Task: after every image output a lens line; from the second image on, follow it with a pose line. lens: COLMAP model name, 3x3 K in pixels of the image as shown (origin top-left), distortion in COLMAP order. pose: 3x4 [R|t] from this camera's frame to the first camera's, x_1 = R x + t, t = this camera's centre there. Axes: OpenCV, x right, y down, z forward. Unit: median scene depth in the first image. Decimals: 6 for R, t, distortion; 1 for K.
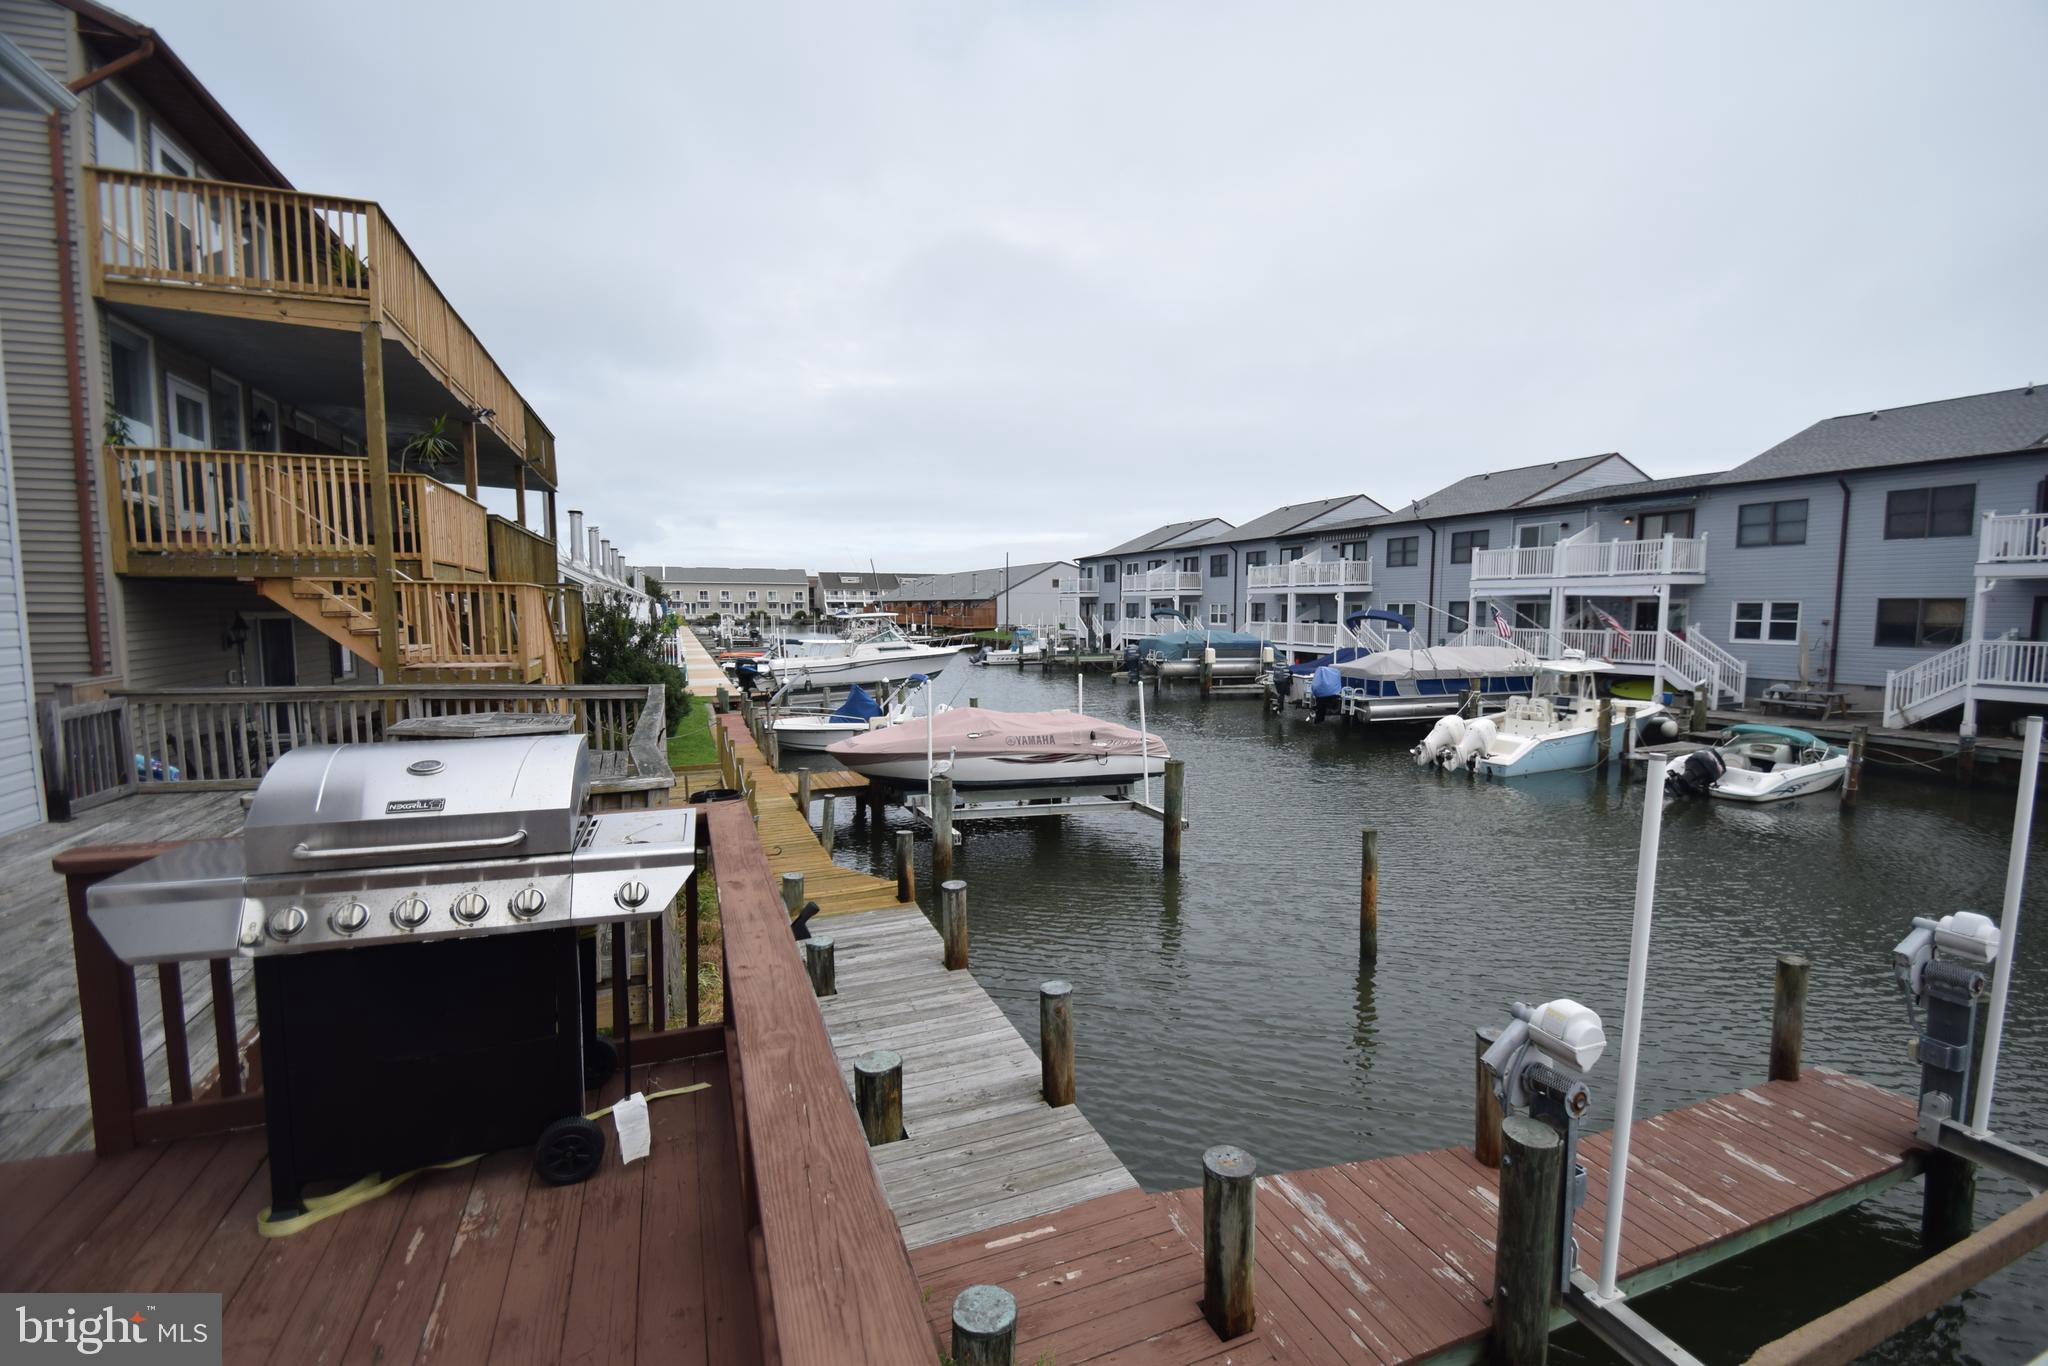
lens RADIAL K [[901.5, 0, 1044.4], [0, 901.5, 692.1], [0, 0, 1]] dist [0.005474, -0.011853]
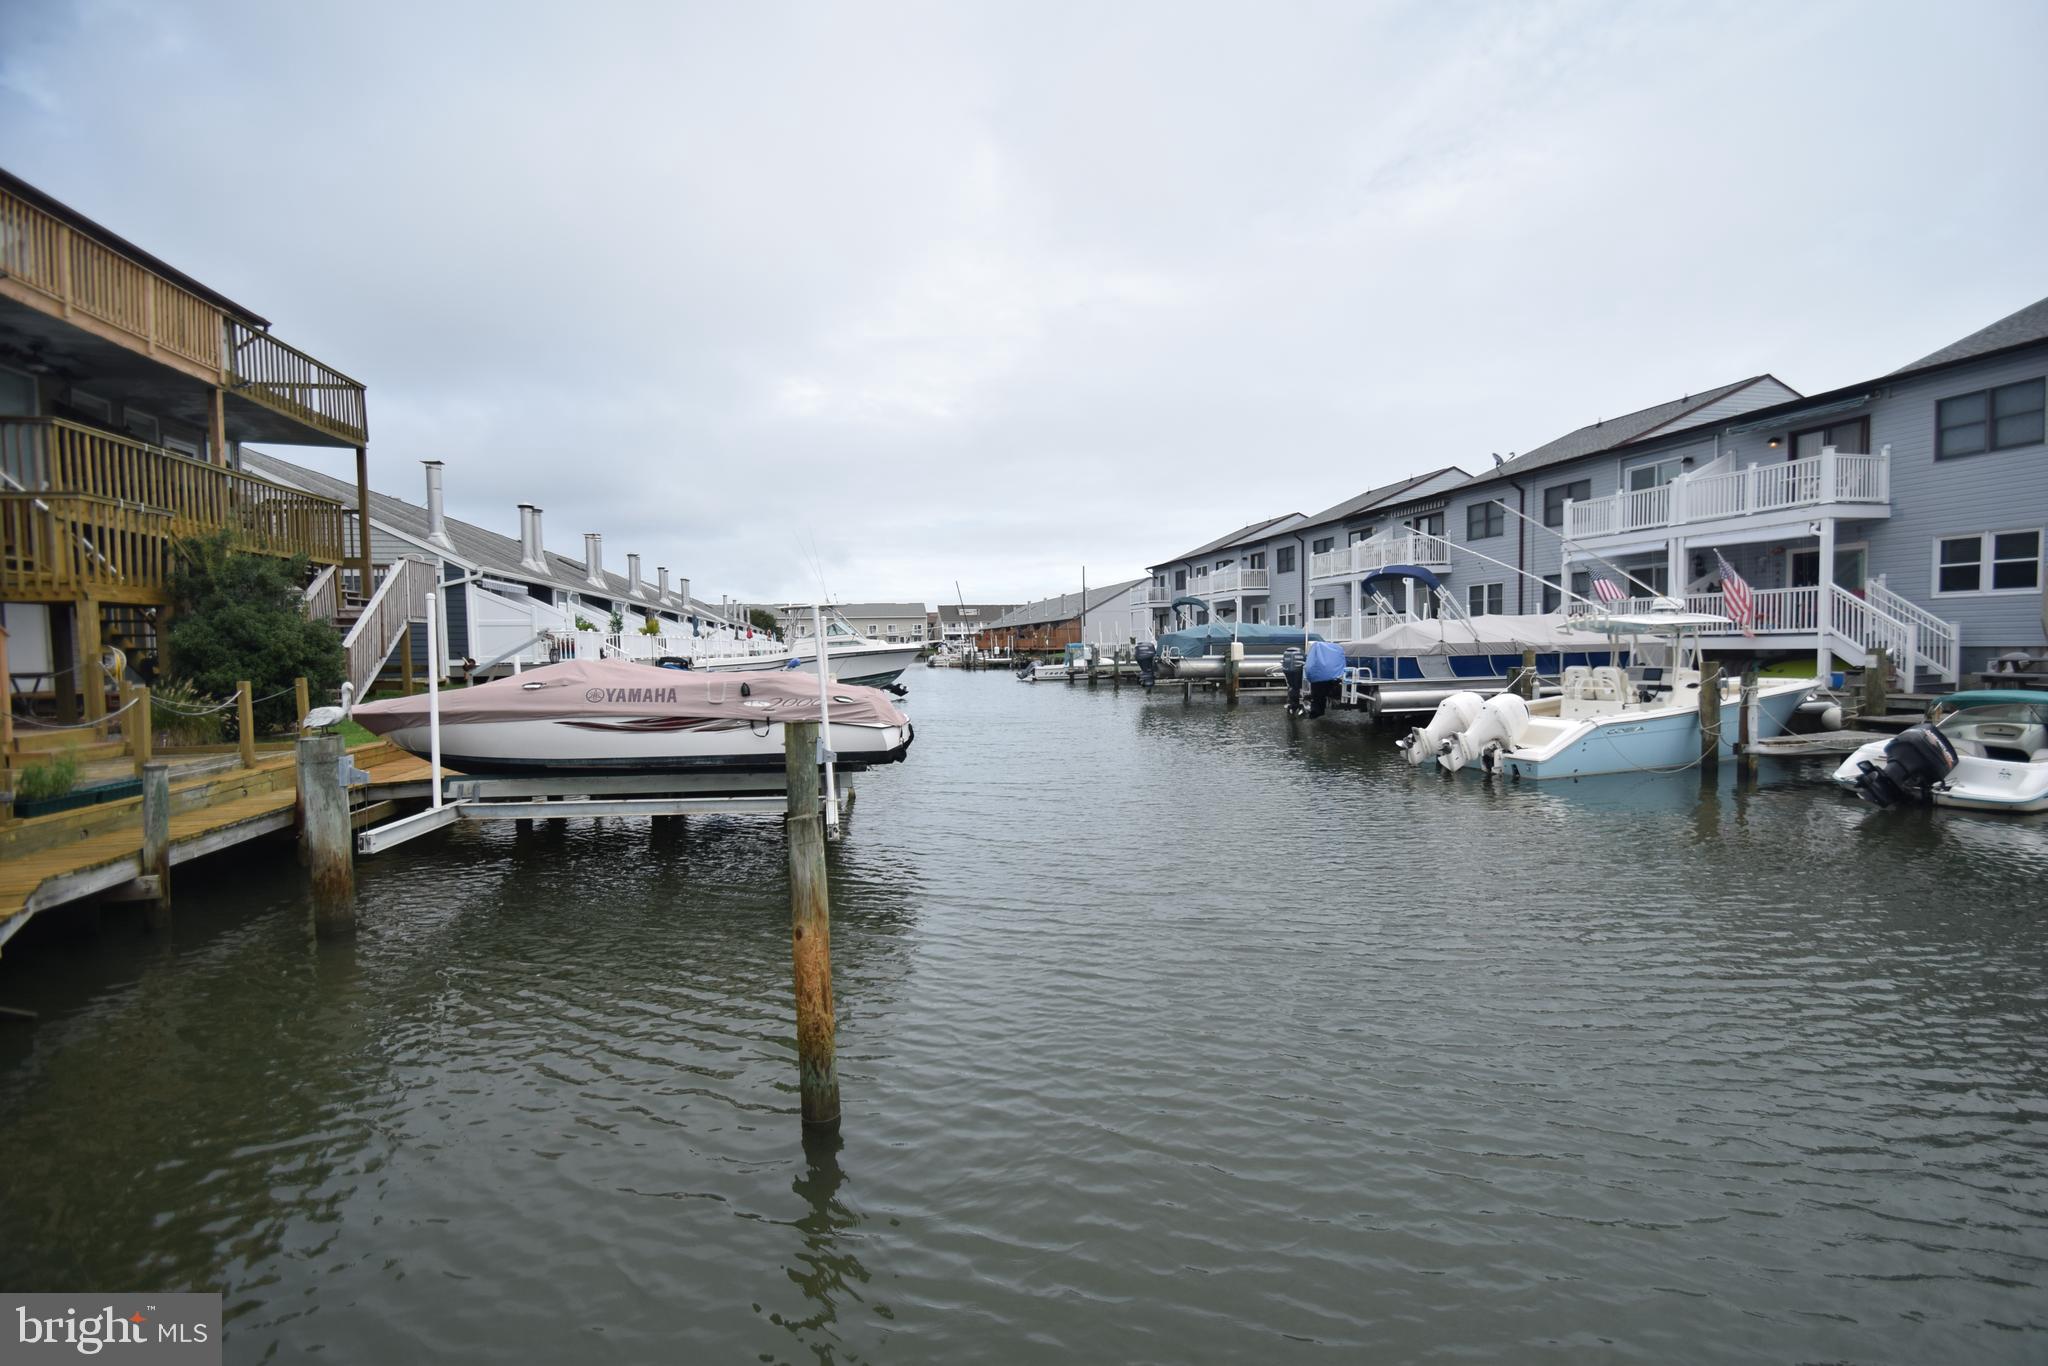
lens RADIAL K [[901.5, 0, 1062.5], [0, 901.5, 692.1], [0, 0, 1]] dist [0.005474, -0.011853]
pose [[0.989119, -0.012923, -0.146552, 0.211762], [0.006667, 0.999049, -0.043098, 0.045276], [0.146970, 0.041652, 0.988264, 0.237305]]
